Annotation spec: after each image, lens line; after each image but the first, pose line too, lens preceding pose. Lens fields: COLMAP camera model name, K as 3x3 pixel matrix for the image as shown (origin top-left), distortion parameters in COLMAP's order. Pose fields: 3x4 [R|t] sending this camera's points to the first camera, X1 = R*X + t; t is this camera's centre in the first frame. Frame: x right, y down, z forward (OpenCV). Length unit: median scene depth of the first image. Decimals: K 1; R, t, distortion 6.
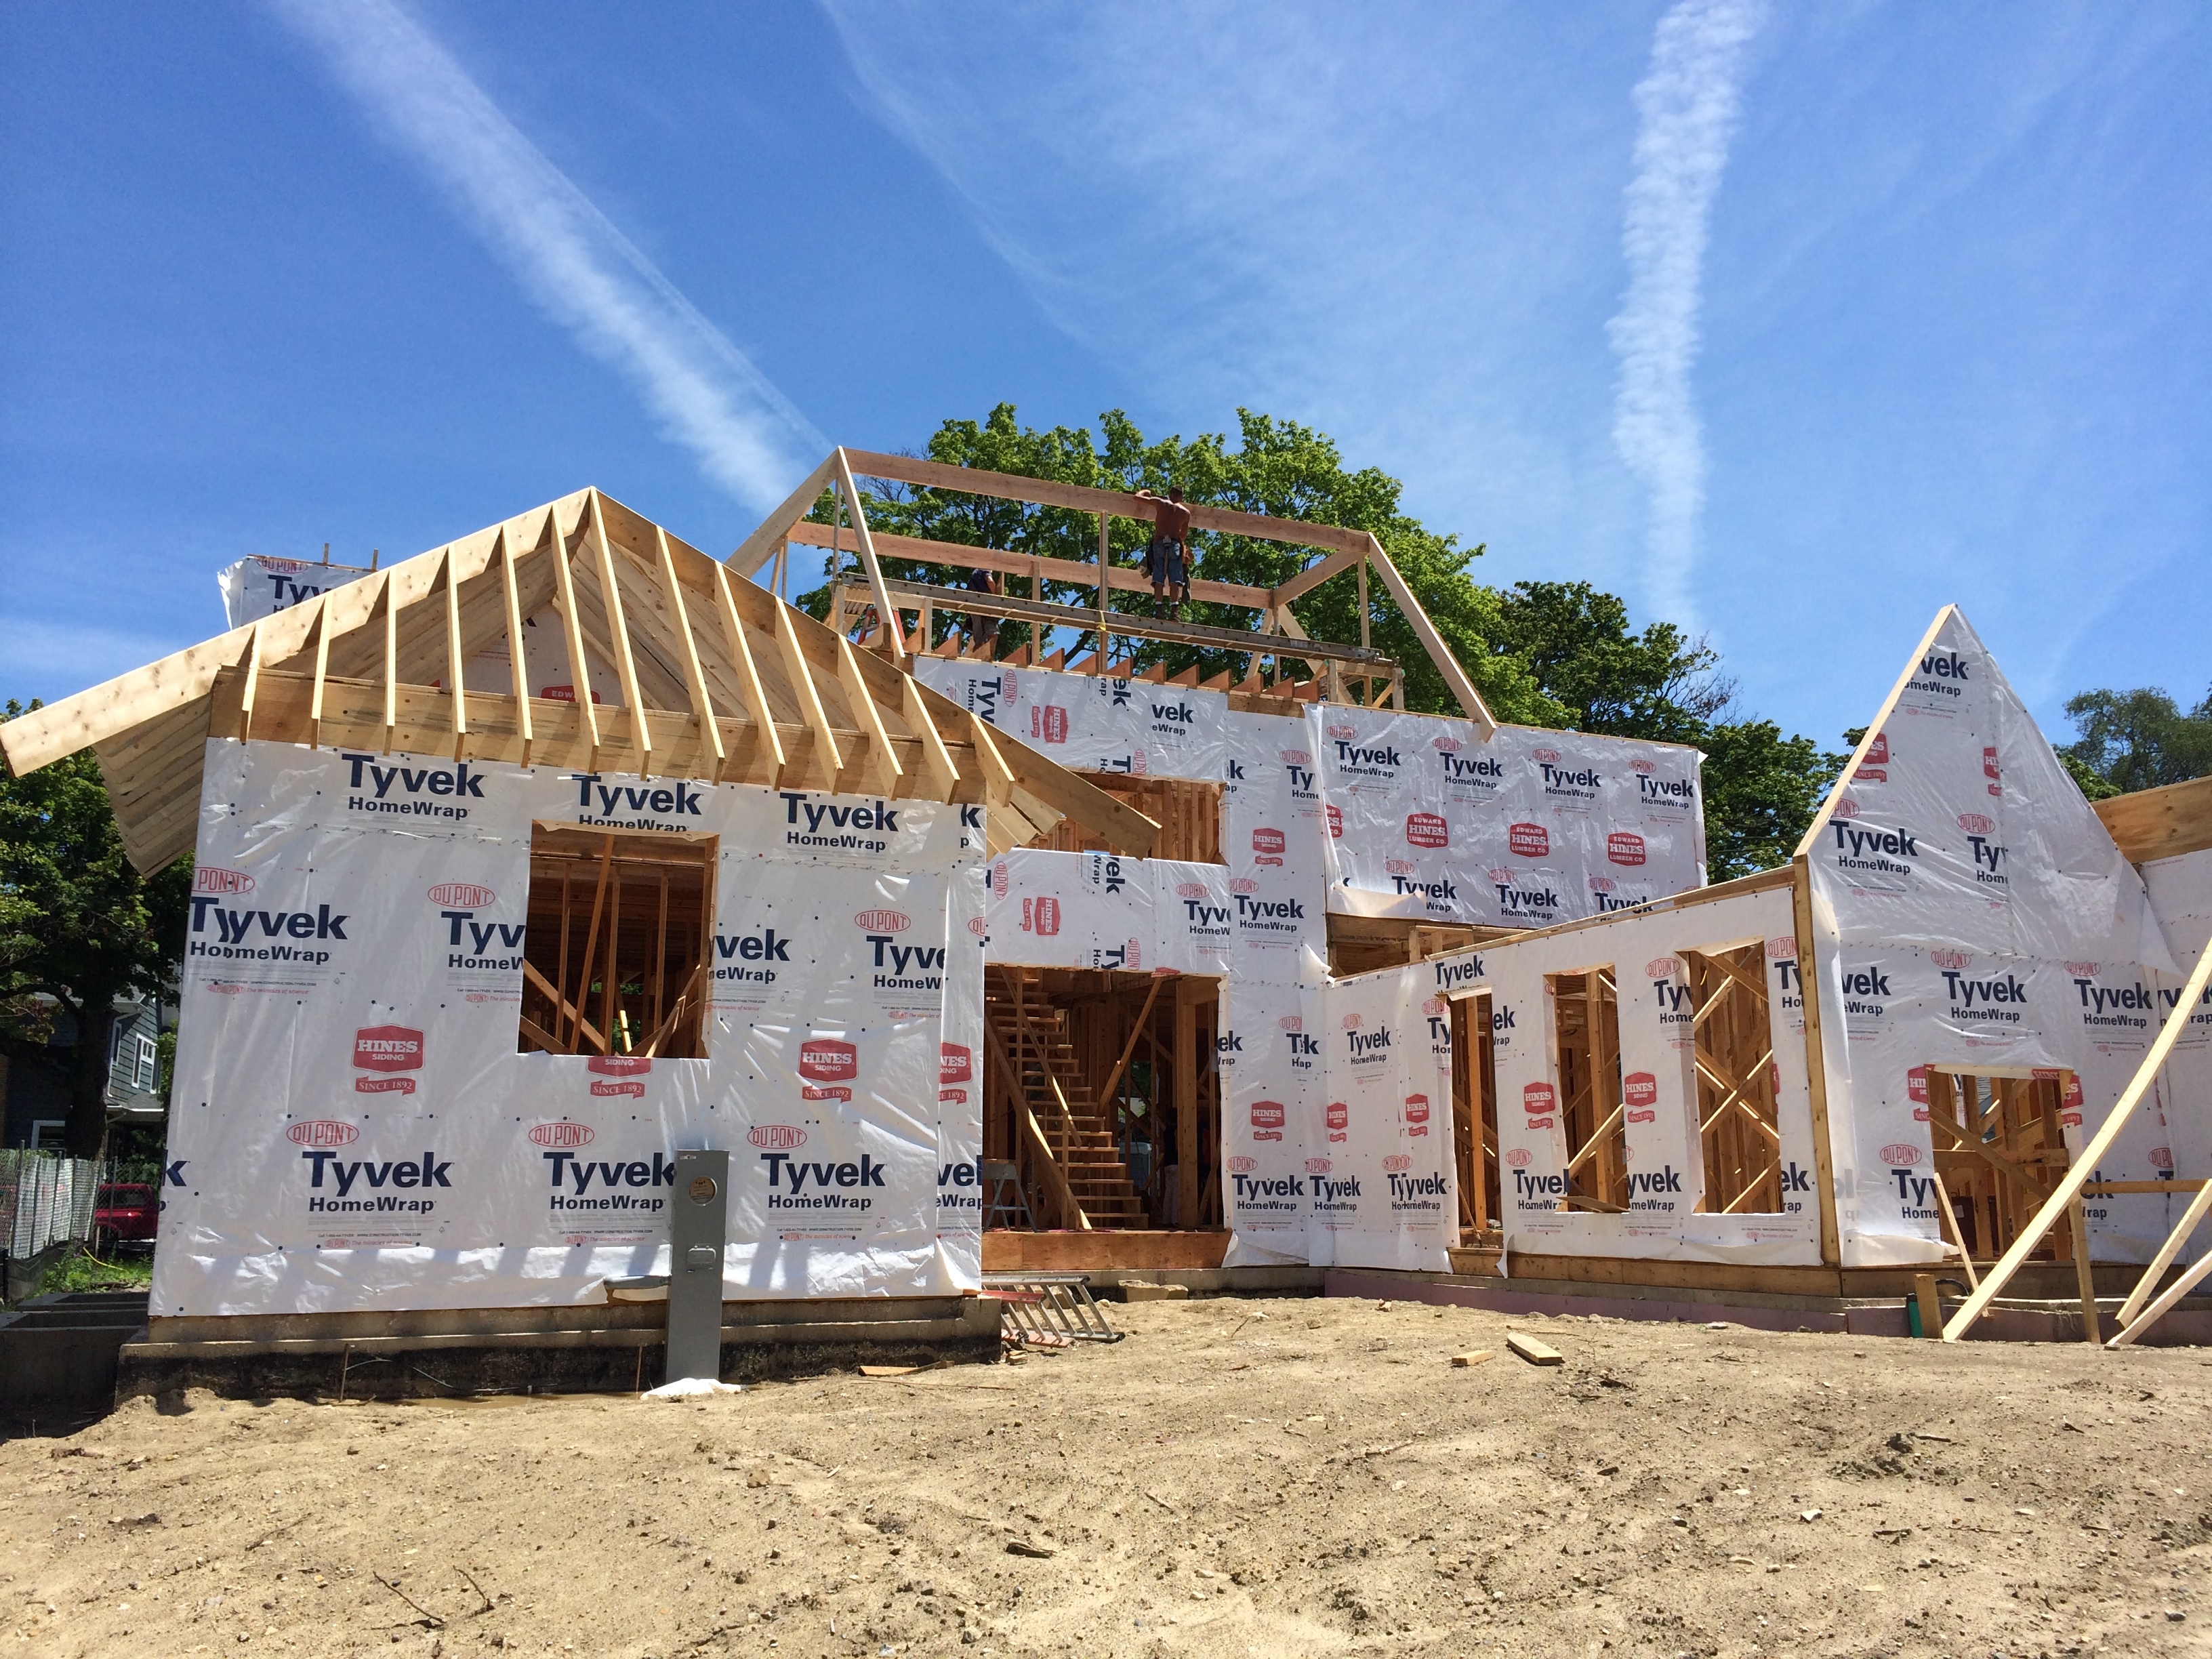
lens RADIAL K [[1910.2, 0, 1104.9], [0, 1910.2, 826.3], [0, 0, 1]] dist [0.046512, -0.018093]
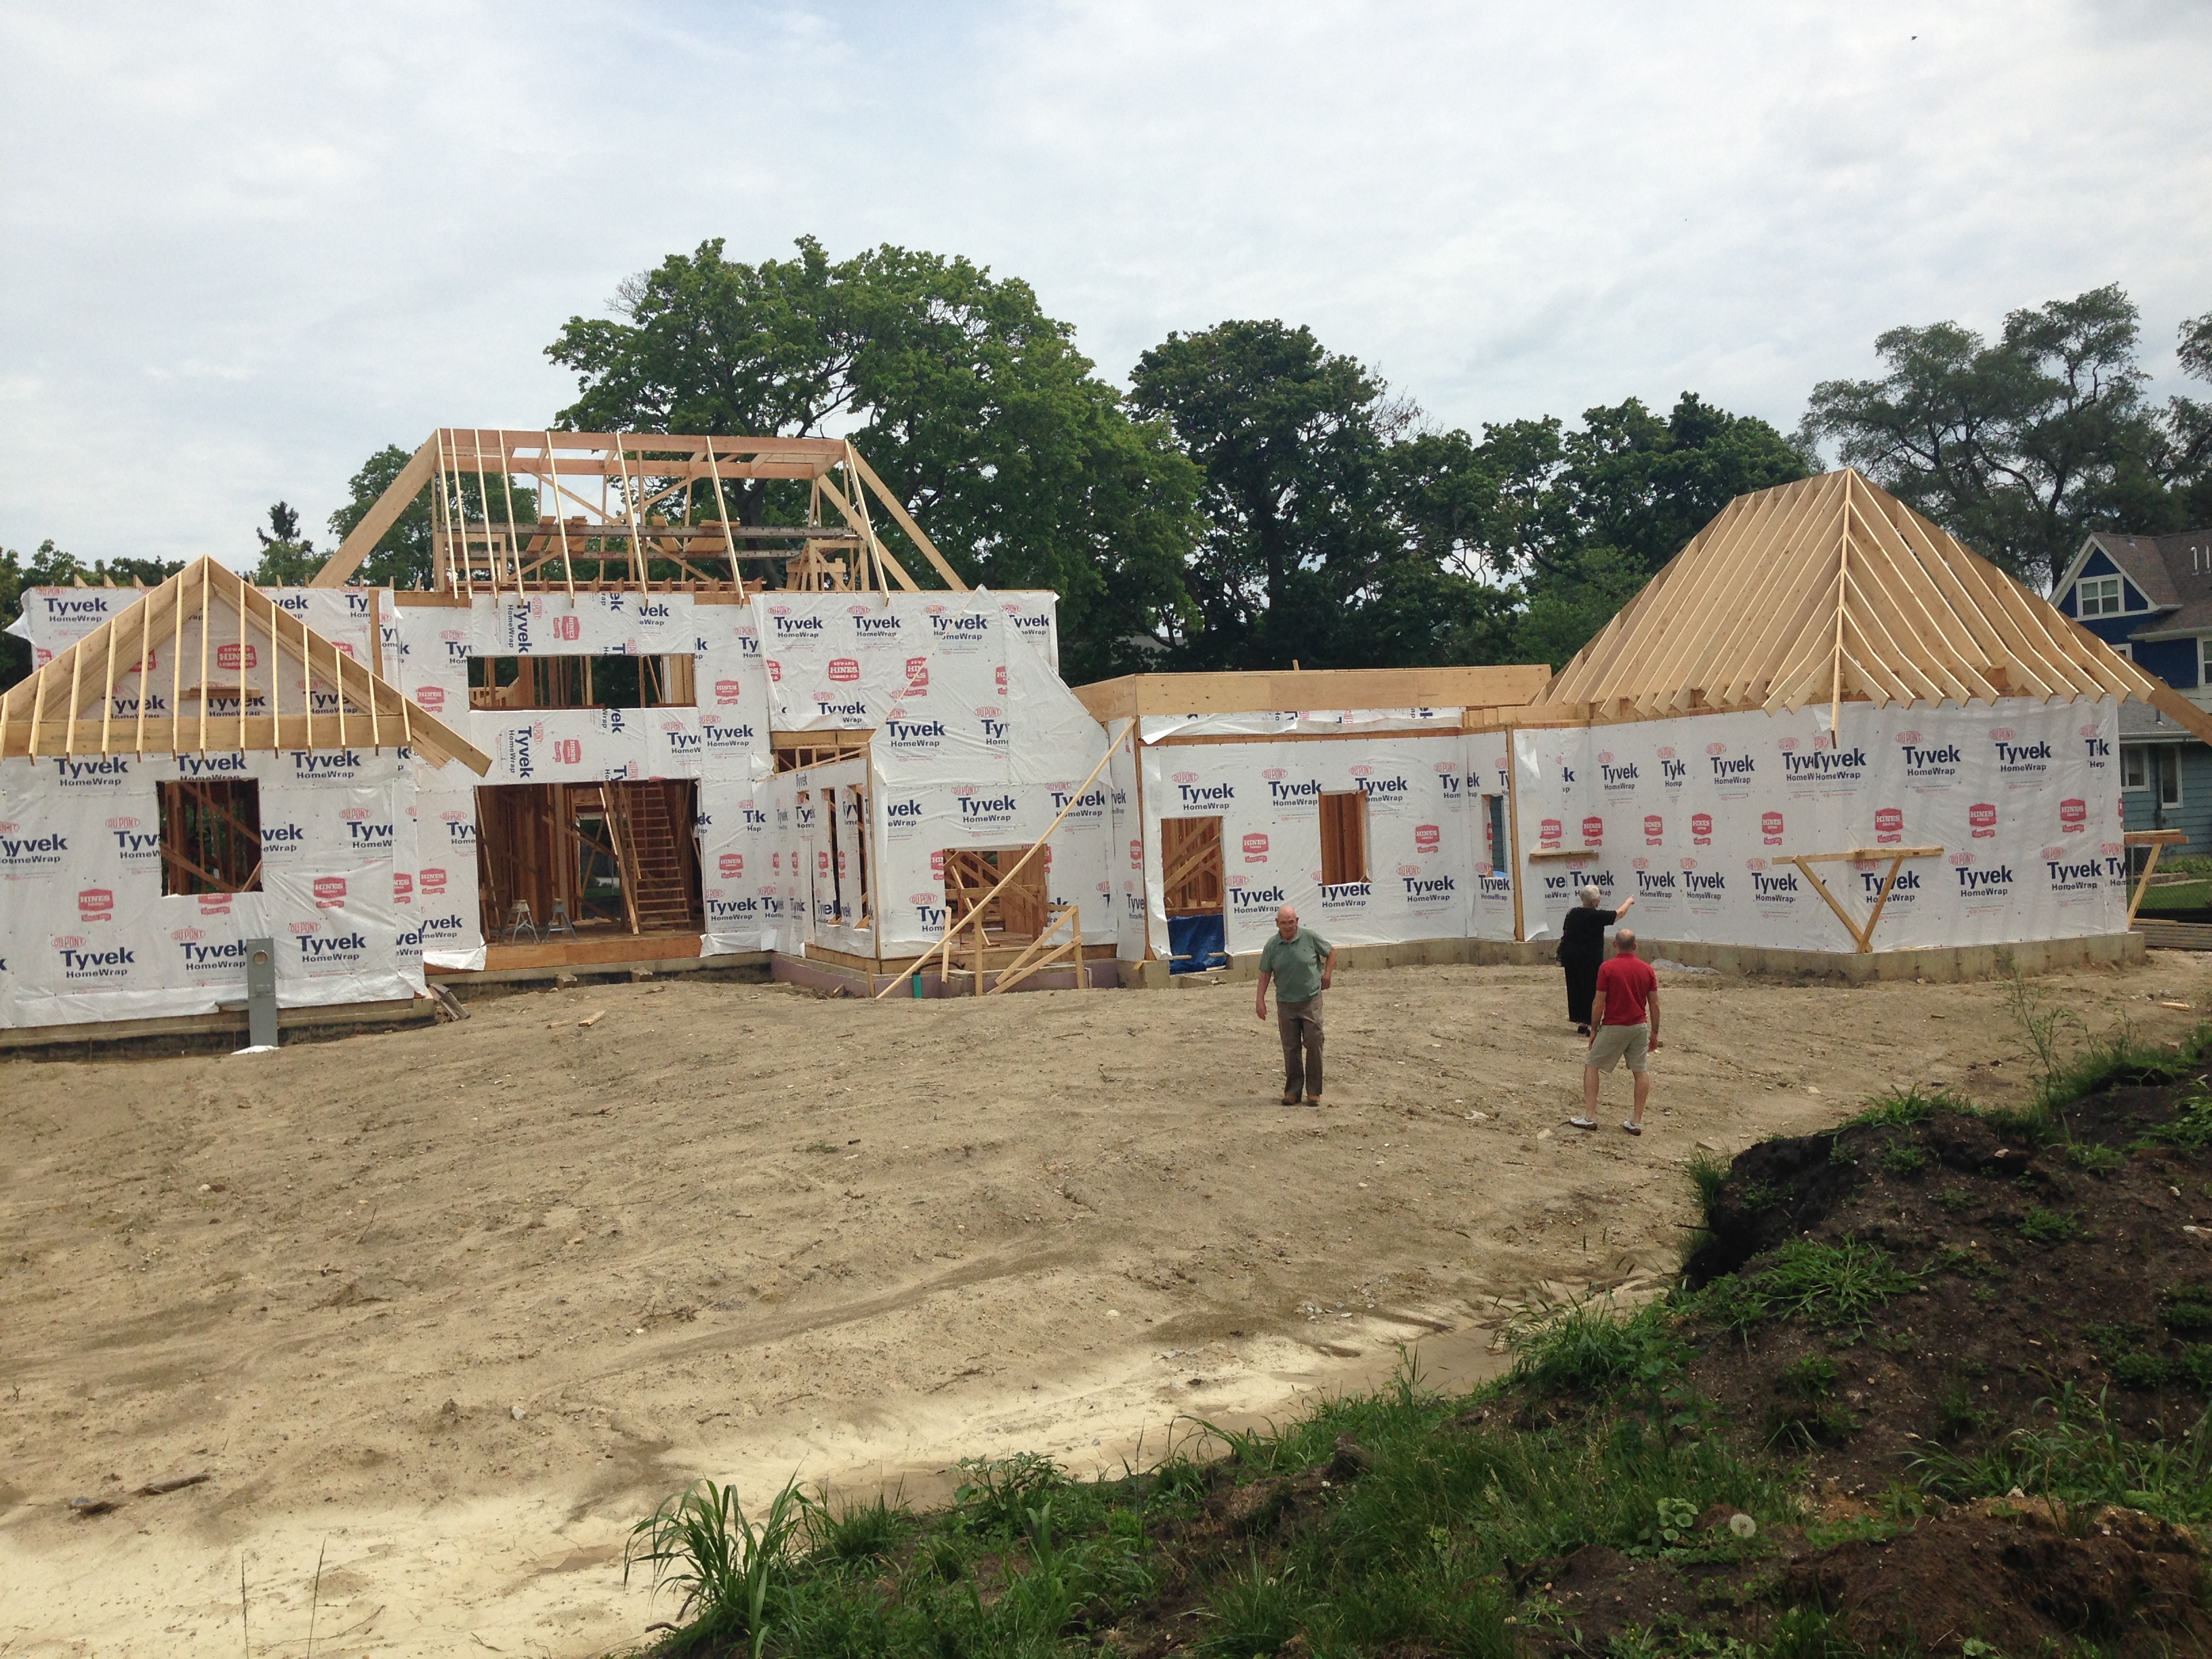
lens RADIAL K [[2126.0, 0, 1107.2], [0, 2126.0, 832.9], [0, 0, 1]] dist [0.103412, 0.000000]
pose [[0.995581, -0.046371, -0.081664, 0.756621], [0.062308, 0.976783, 0.204969, -0.305763], [0.070263, -0.209151, 0.975356, -0.997303]]
